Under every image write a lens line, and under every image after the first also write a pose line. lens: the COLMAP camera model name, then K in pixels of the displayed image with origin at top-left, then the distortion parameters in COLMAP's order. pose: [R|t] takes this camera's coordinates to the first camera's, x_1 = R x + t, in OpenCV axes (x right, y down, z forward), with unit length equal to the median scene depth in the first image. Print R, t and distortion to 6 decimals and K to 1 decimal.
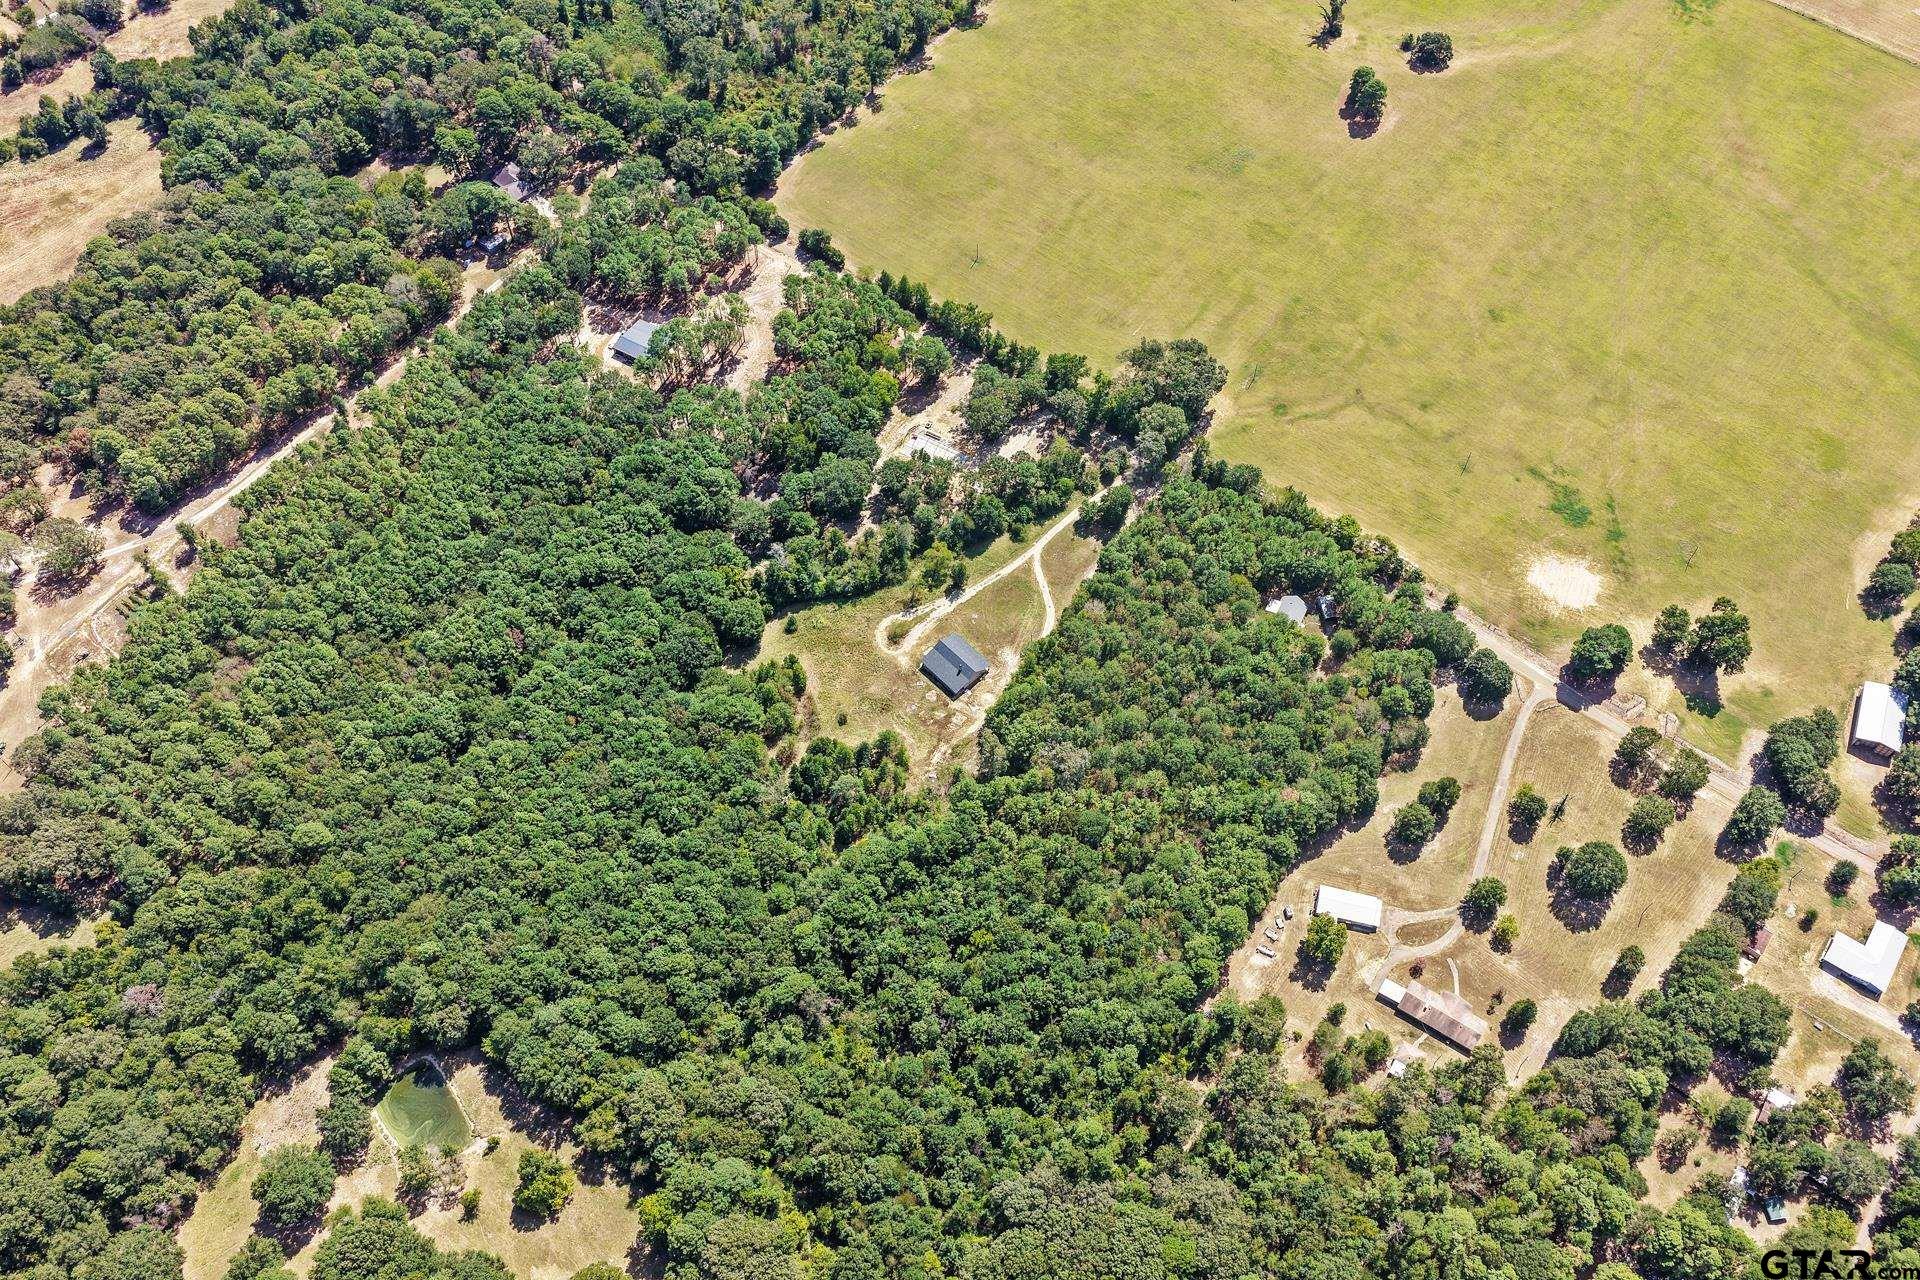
lens RADIAL K [[1604.6, 0, 964.0], [0, 1604.6, 647.6], [0, 0, 1]] dist [-0.016334, 0.035861]
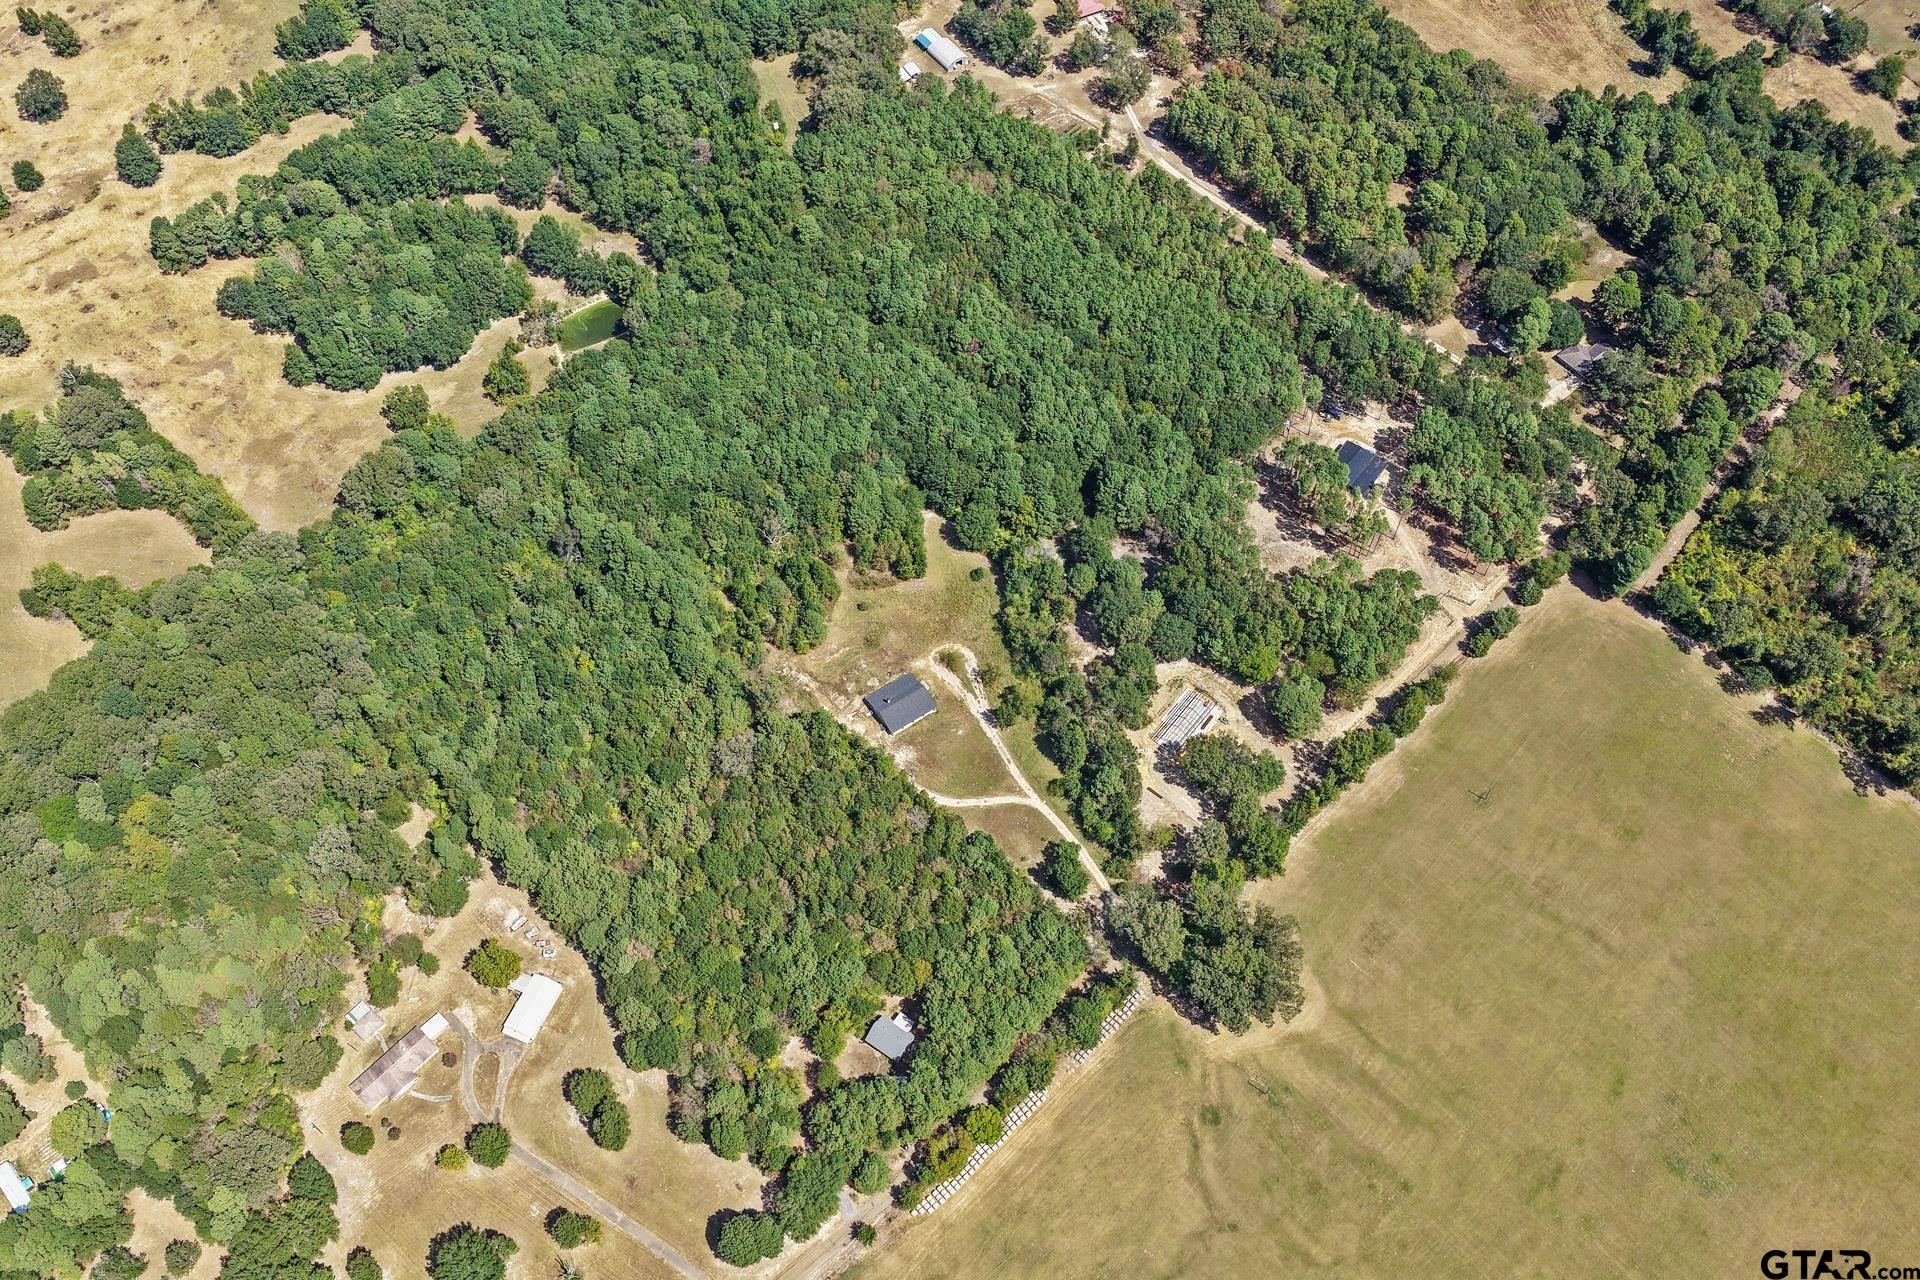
lens RADIAL K [[1604.6, 0, 954.0], [0, 1604.6, 639.8], [0, 0, 1]] dist [-0.016334, 0.035861]
pose [[-0.156441, 0.838395, -0.522130, 0.449292], [-0.827082, 0.177755, 0.533235, -0.523137], [0.539873, 0.515264, 0.665613, 0.328974]]
